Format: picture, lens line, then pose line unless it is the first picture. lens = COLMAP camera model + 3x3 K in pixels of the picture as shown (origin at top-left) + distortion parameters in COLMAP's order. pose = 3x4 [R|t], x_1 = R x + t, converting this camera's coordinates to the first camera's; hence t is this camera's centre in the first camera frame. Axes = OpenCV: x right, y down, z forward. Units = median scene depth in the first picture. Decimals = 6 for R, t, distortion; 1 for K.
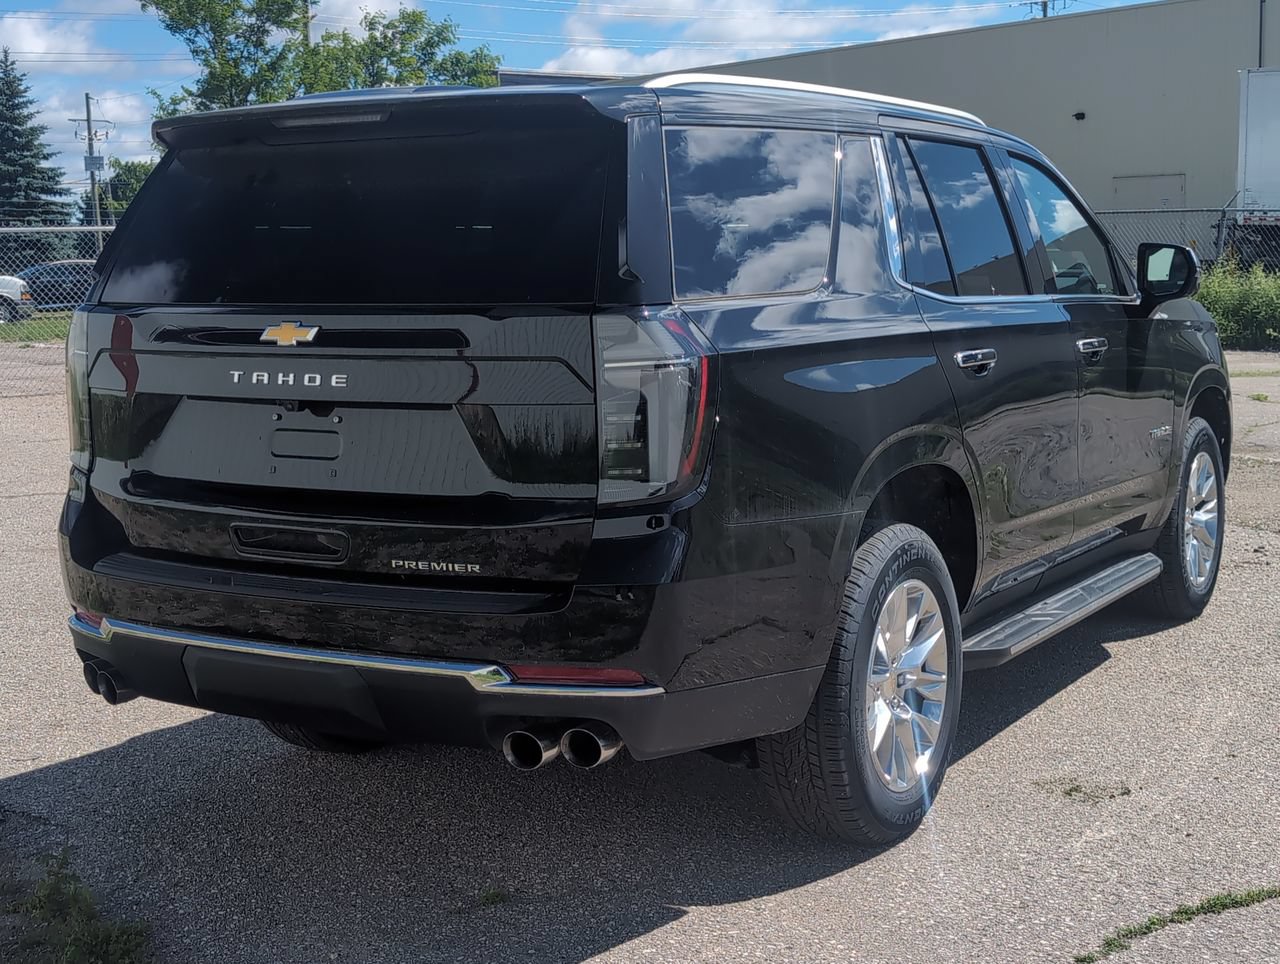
lens RADIAL K [[2064.9, 0, 640.0], [0, 2064.9, 482.0], [0, 0, 1]] dist [0.078352, -0.002428]
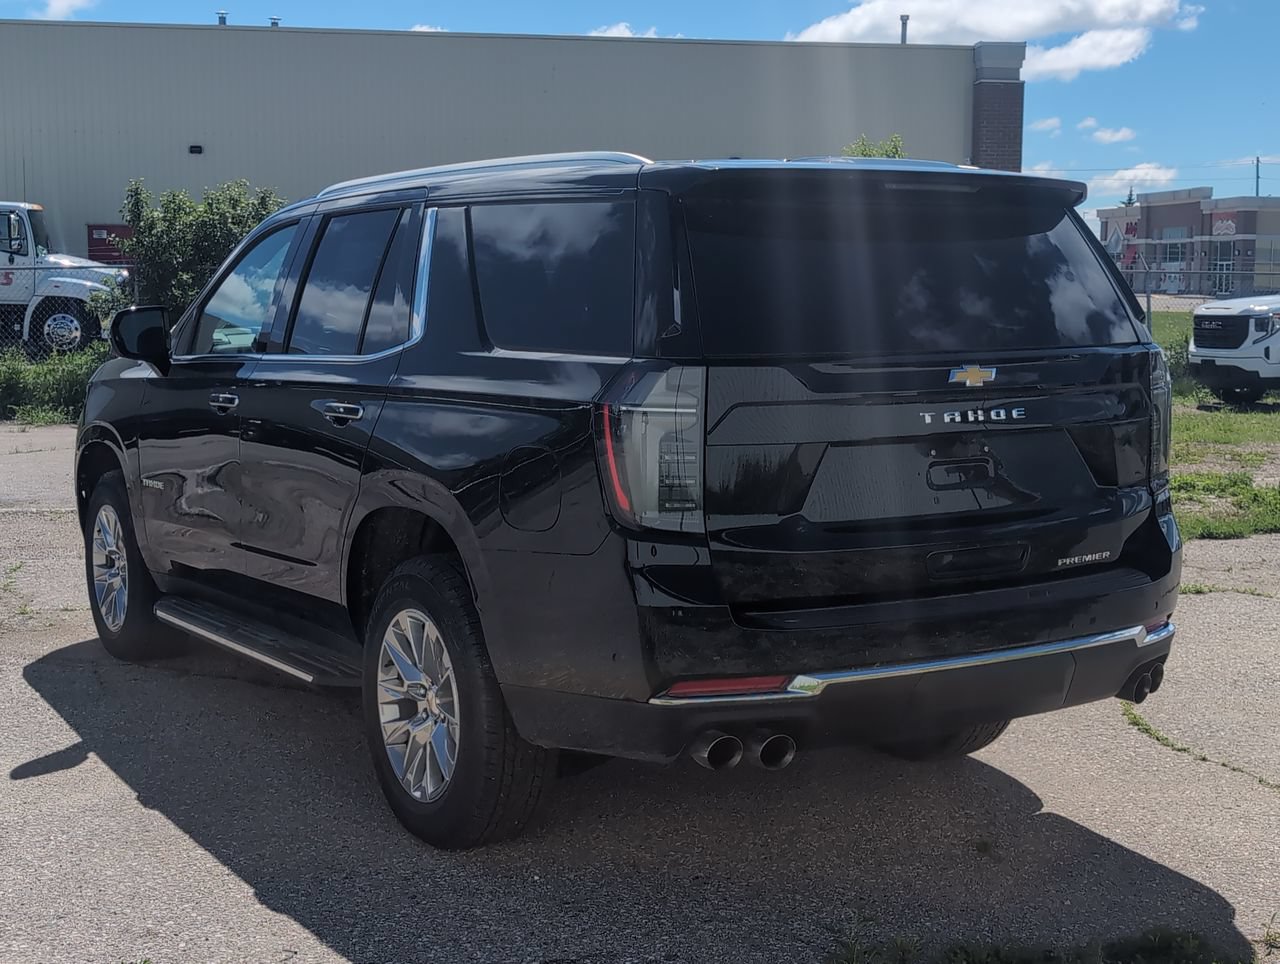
lens RADIAL K [[2064.9, 0, 640.0], [0, 2064.9, 482.0], [0, 0, 1]] dist [0.078352, -0.002428]
pose [[0.426619, -0.079850, 0.900900, -1.262671], [0.106334, 0.993615, 0.037714, -0.075926], [-0.898159, 0.079707, 0.432386, 0.683949]]
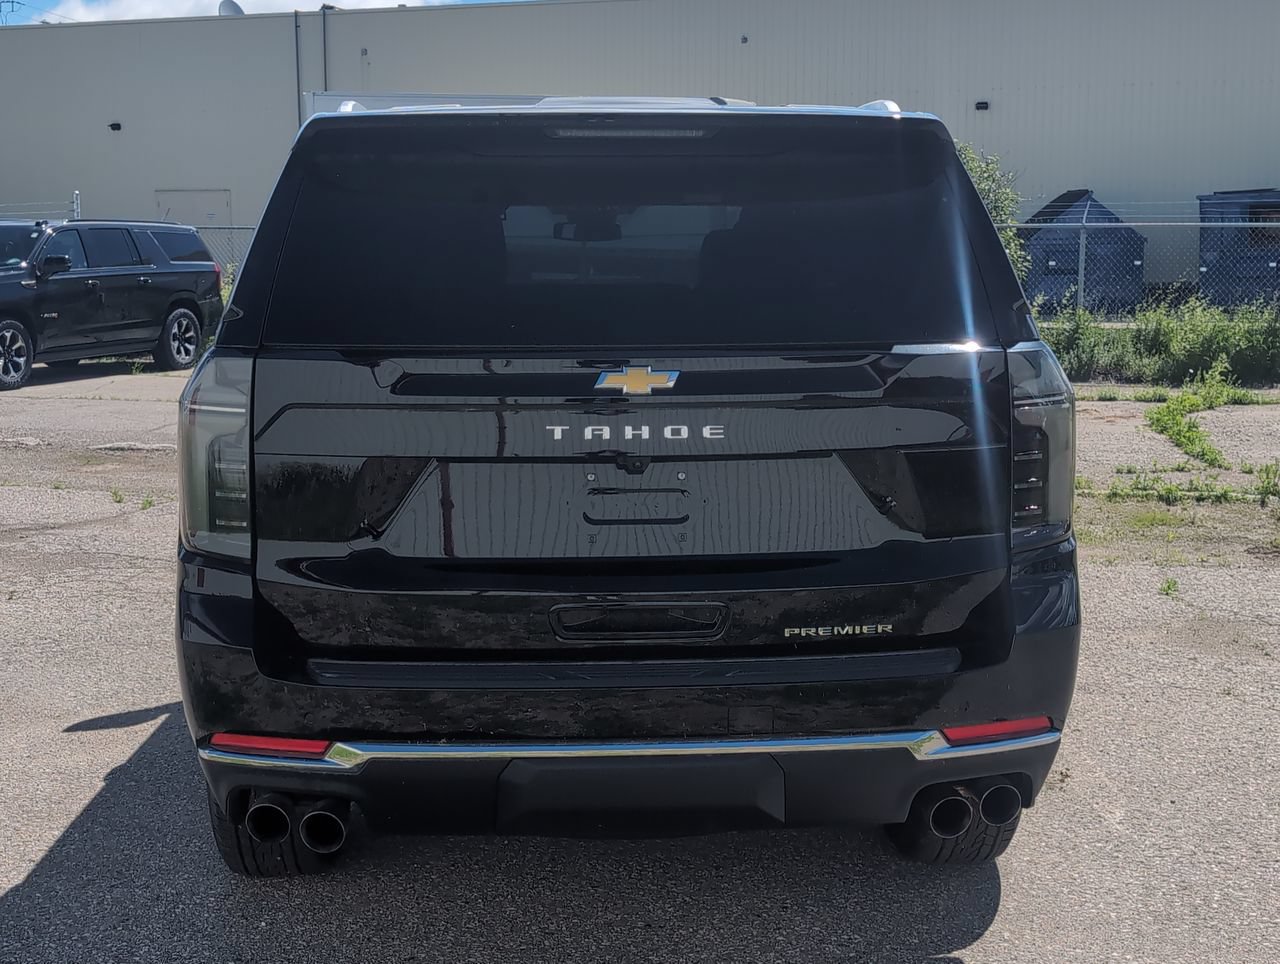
lens RADIAL K [[2064.9, 0, 640.0], [0, 2064.9, 482.0], [0, 0, 1]] dist [0.078352, -0.002428]
pose [[0.809192, -0.058606, 0.584614, -0.676341], [0.061373, 0.998001, 0.015099, -0.042240], [-0.584330, 0.023662, 0.811171, 0.302406]]
